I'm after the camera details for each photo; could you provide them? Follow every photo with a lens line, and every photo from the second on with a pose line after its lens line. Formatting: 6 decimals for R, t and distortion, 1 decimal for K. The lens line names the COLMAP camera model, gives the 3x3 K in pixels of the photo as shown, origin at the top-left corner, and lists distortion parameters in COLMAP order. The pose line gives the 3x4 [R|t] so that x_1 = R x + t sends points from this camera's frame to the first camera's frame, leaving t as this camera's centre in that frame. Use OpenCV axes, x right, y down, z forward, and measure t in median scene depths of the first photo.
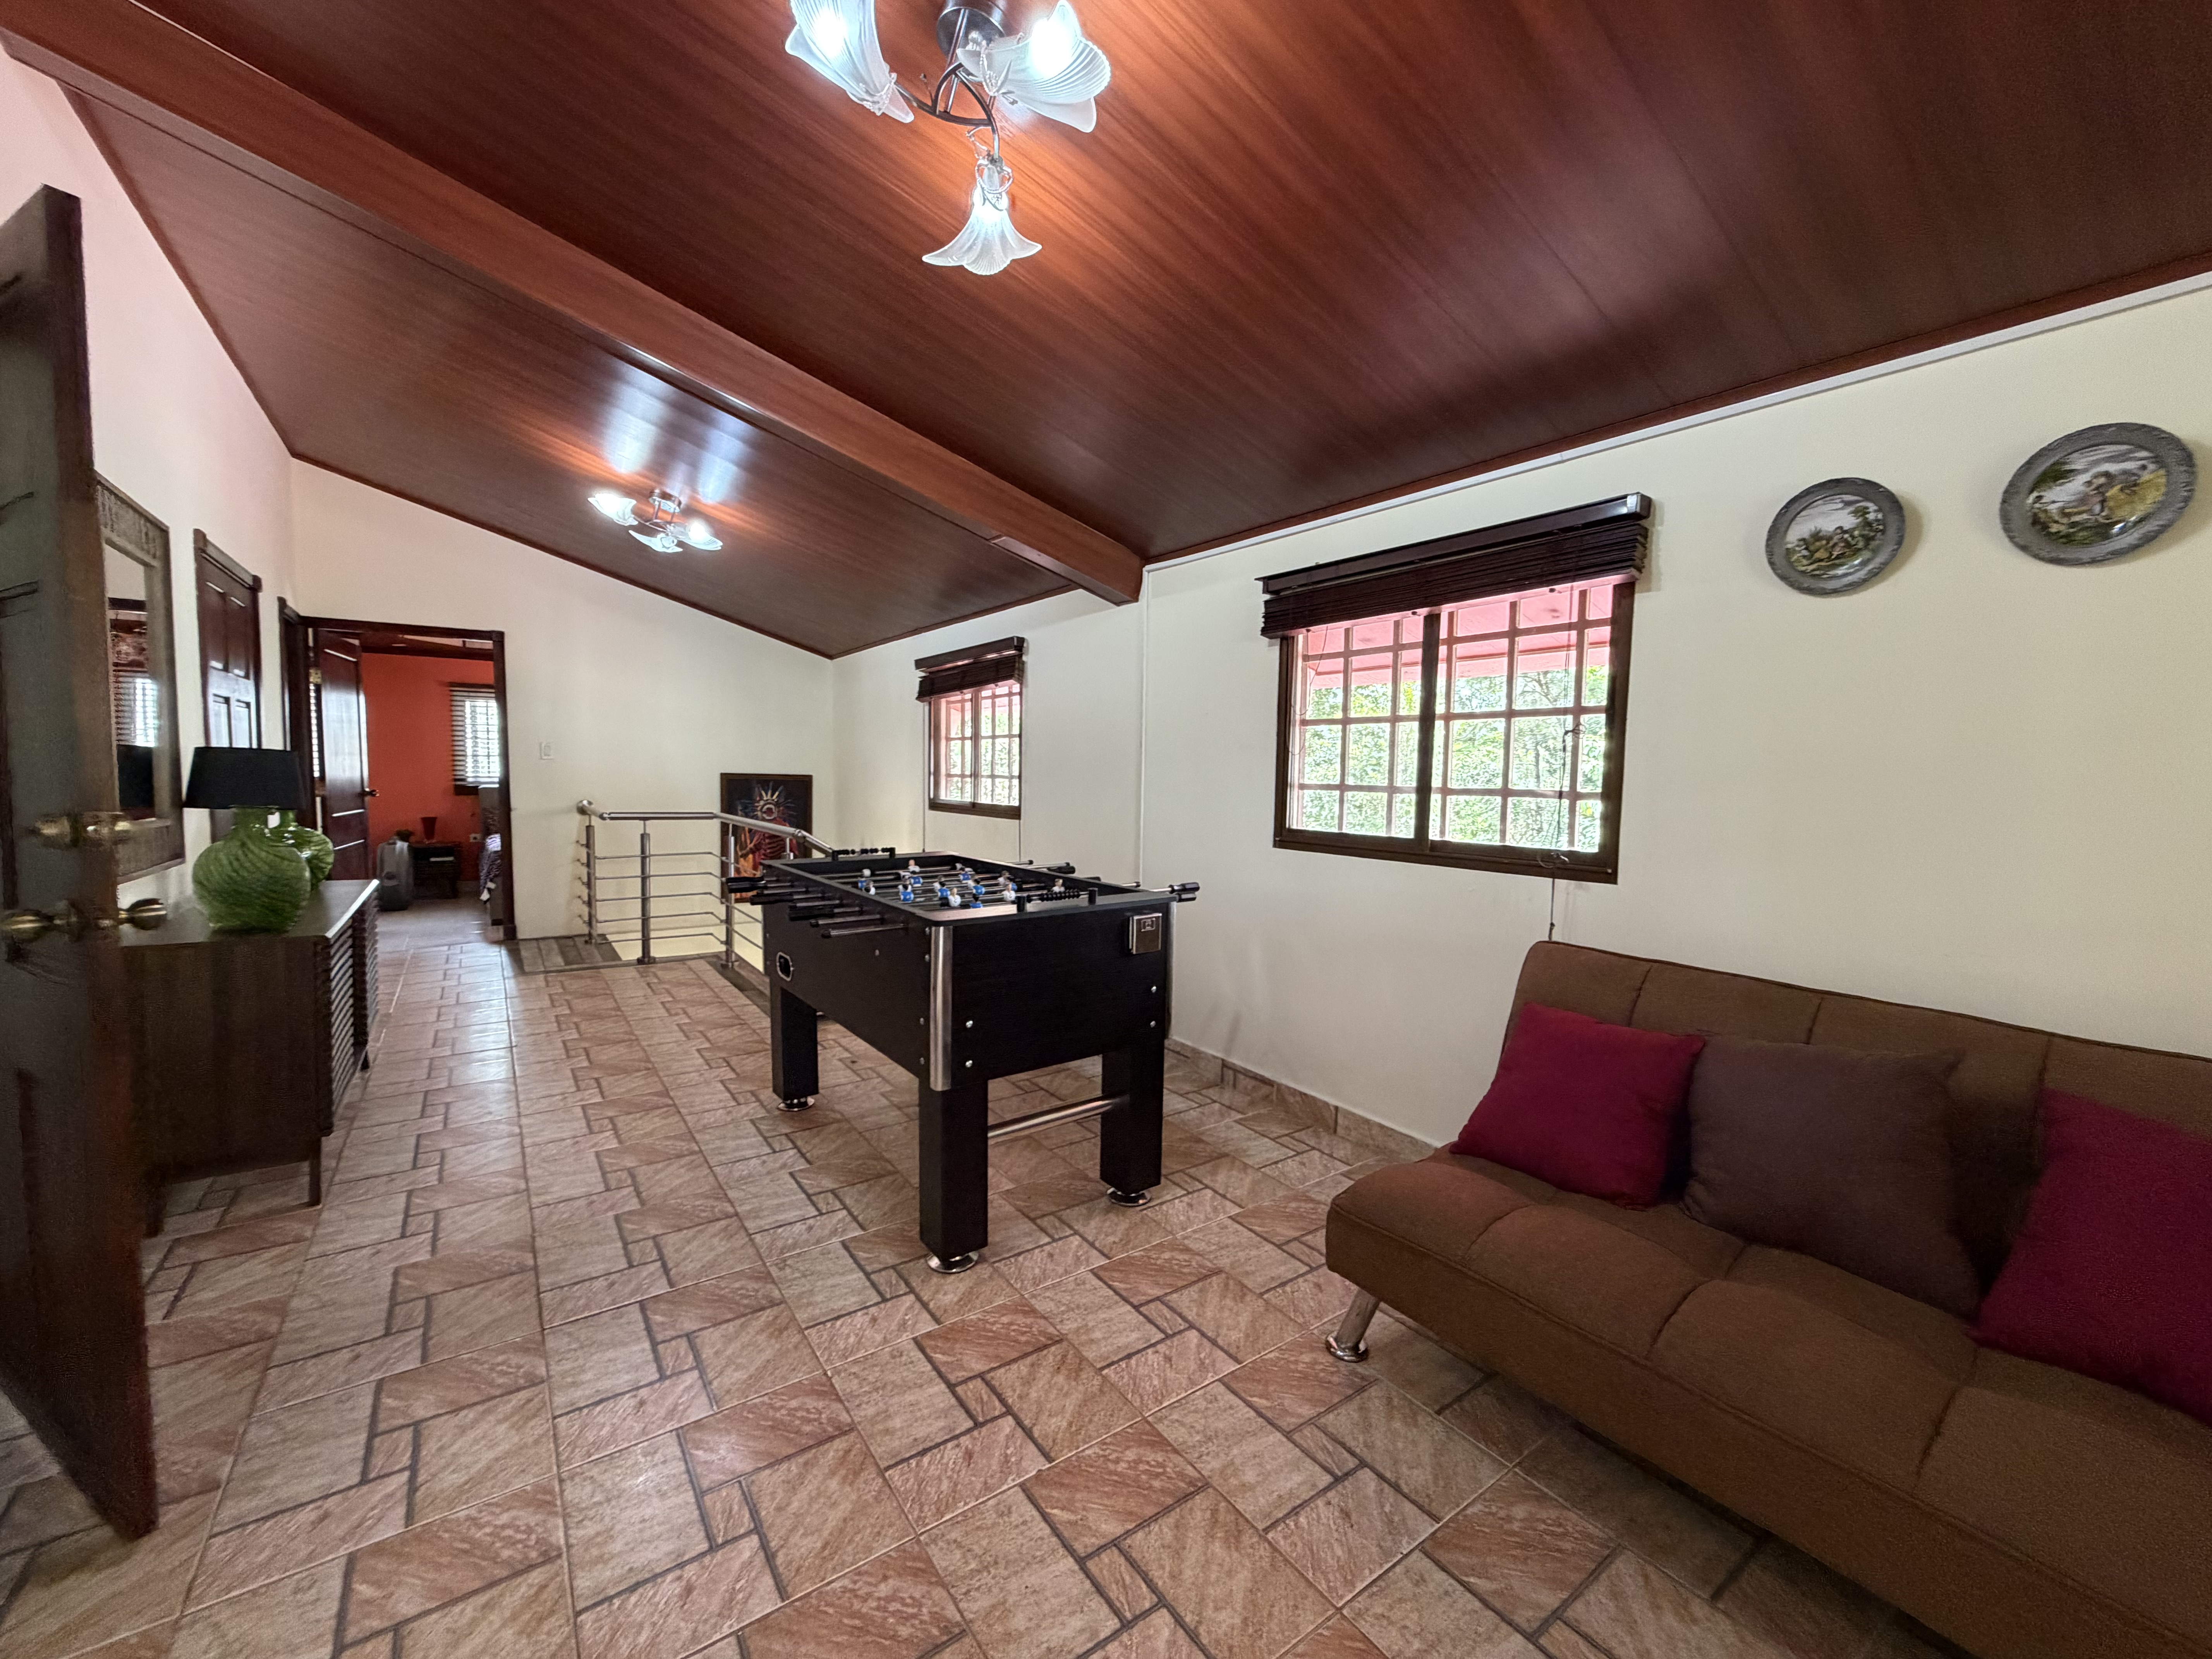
lens RADIAL K [[877.5, 0, 1093.8], [0, 877.5, 831.0], [0, 0, 1]] dist [-0.004272, 0.001326]
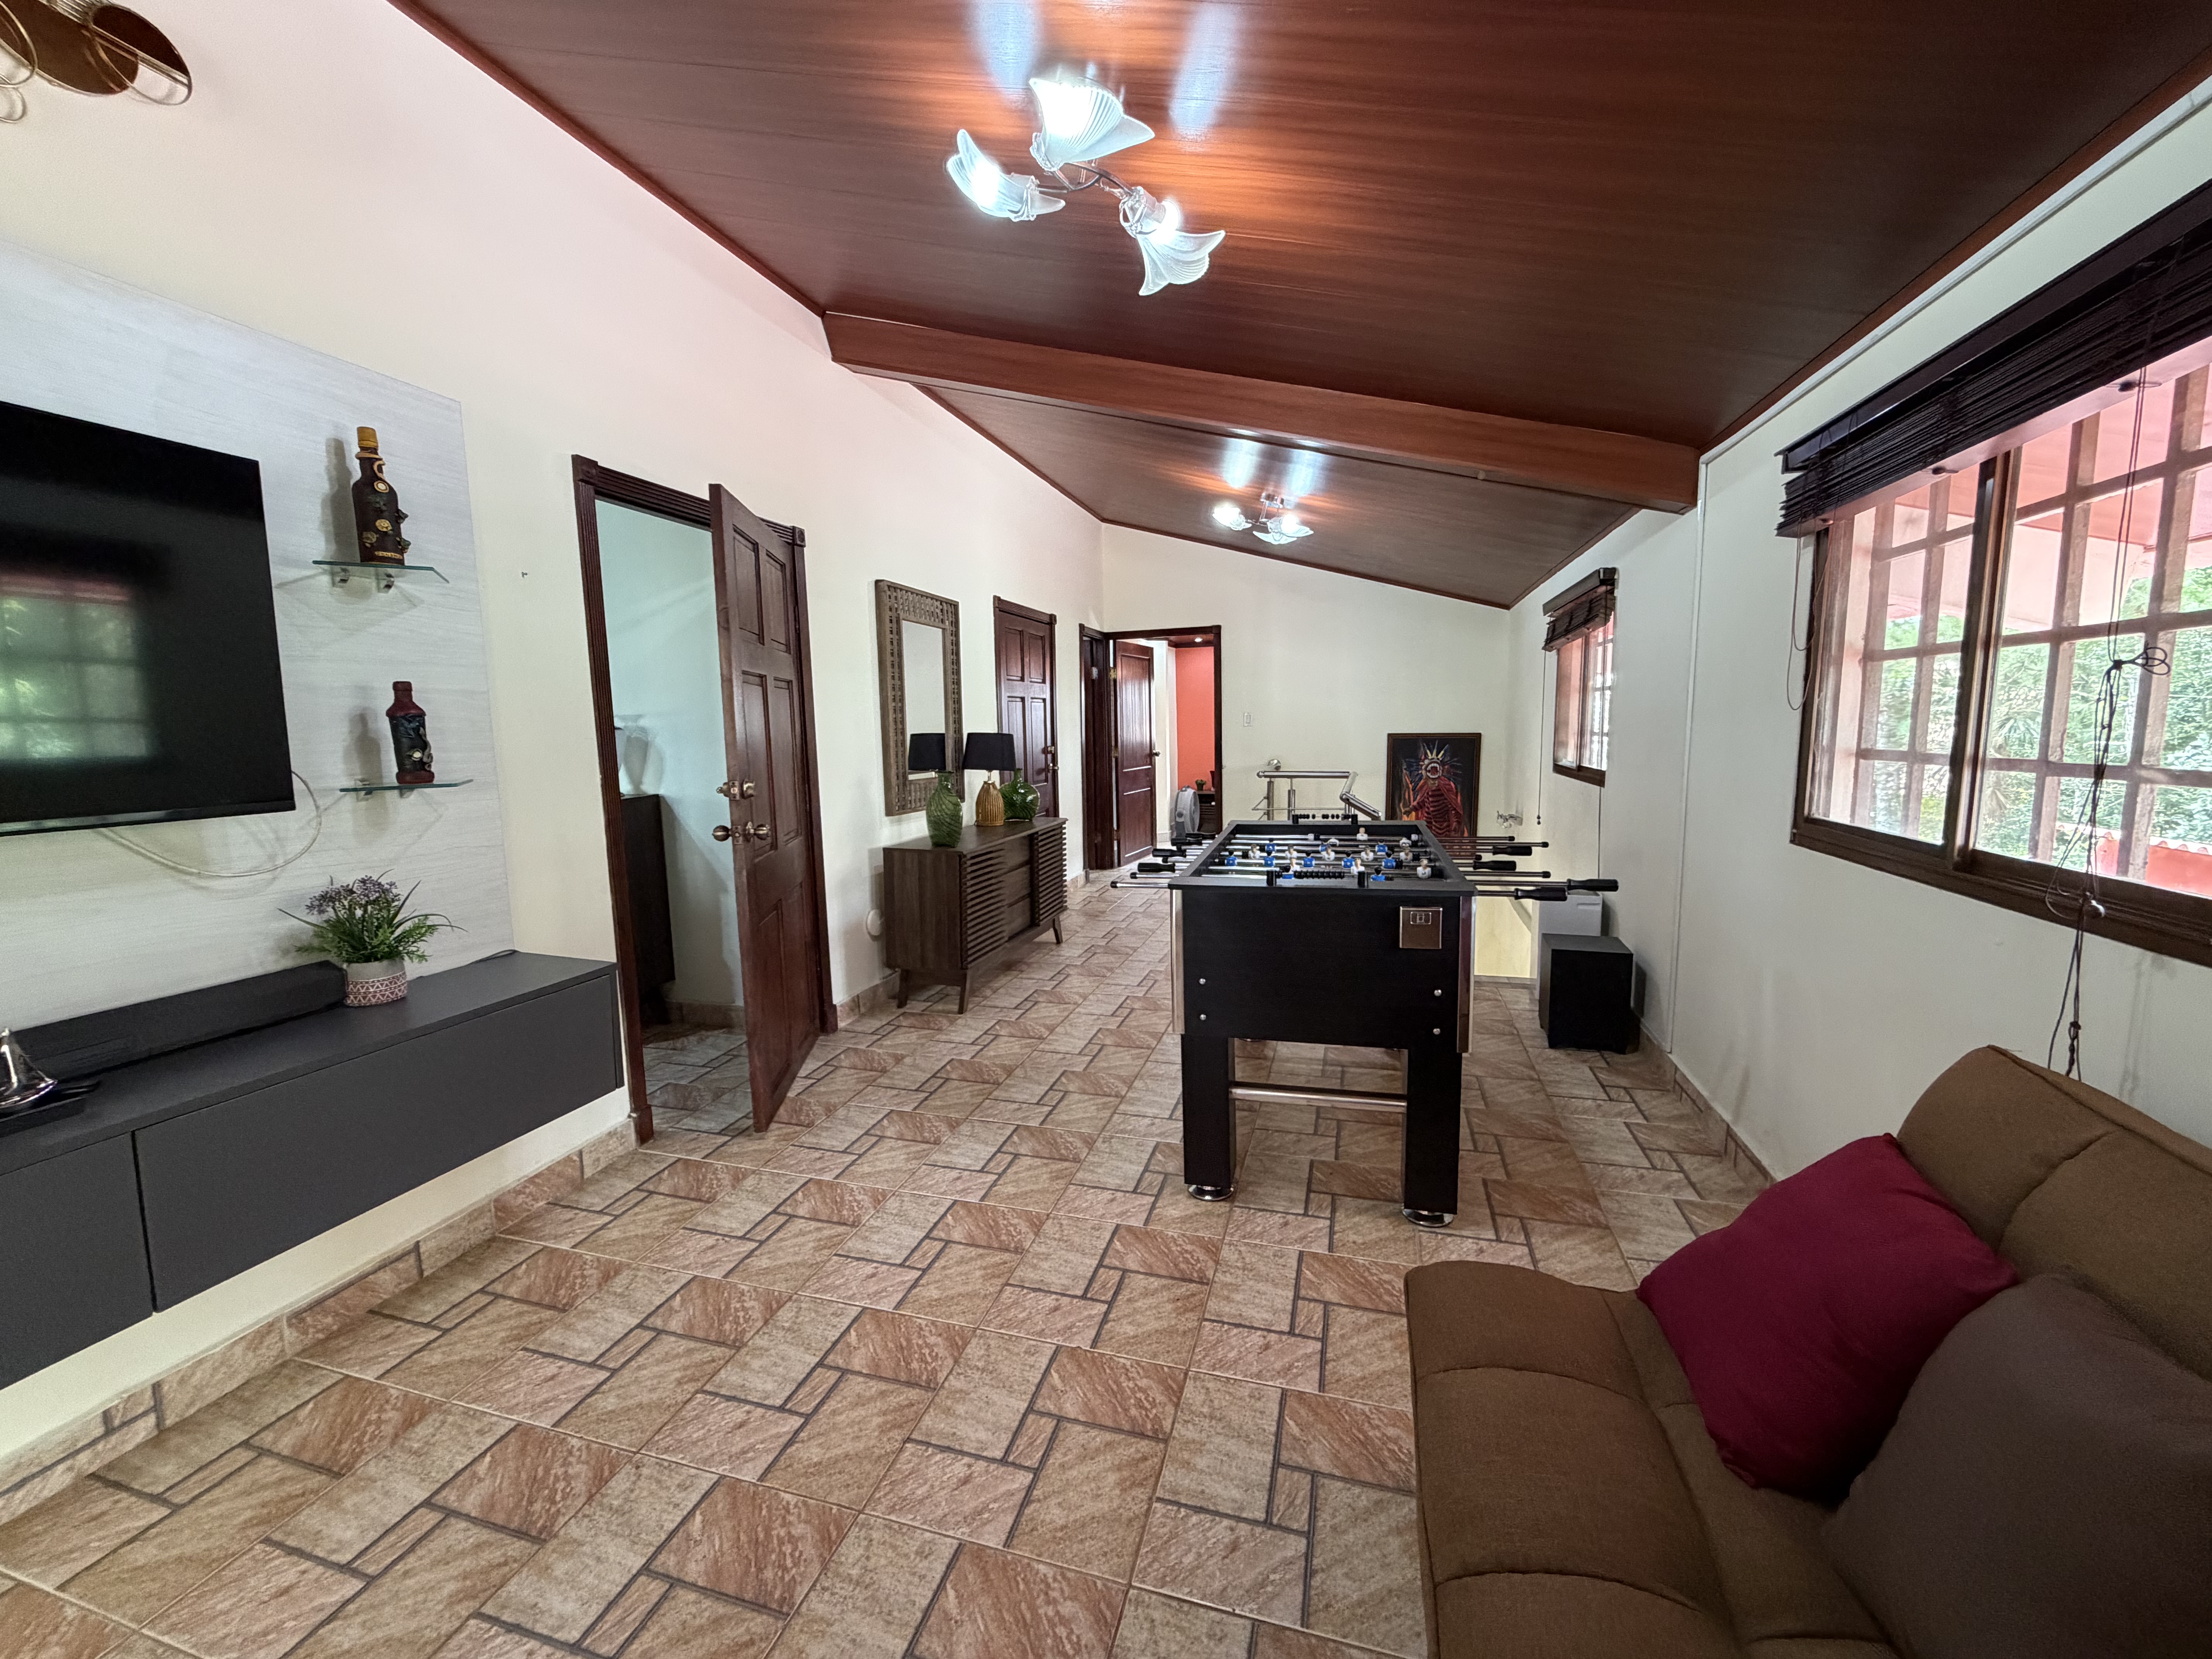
lens RADIAL K [[877.5, 0, 1098.0], [0, 877.5, 828.8], [0, 0, 1]] dist [-0.004272, 0.001326]
pose [[0.616008, 0.065050, -0.785049, 0.488842], [-0.023018, 0.997645, 0.064604, -0.029113], [0.787403, -0.021726, 0.616055, 0.174579]]
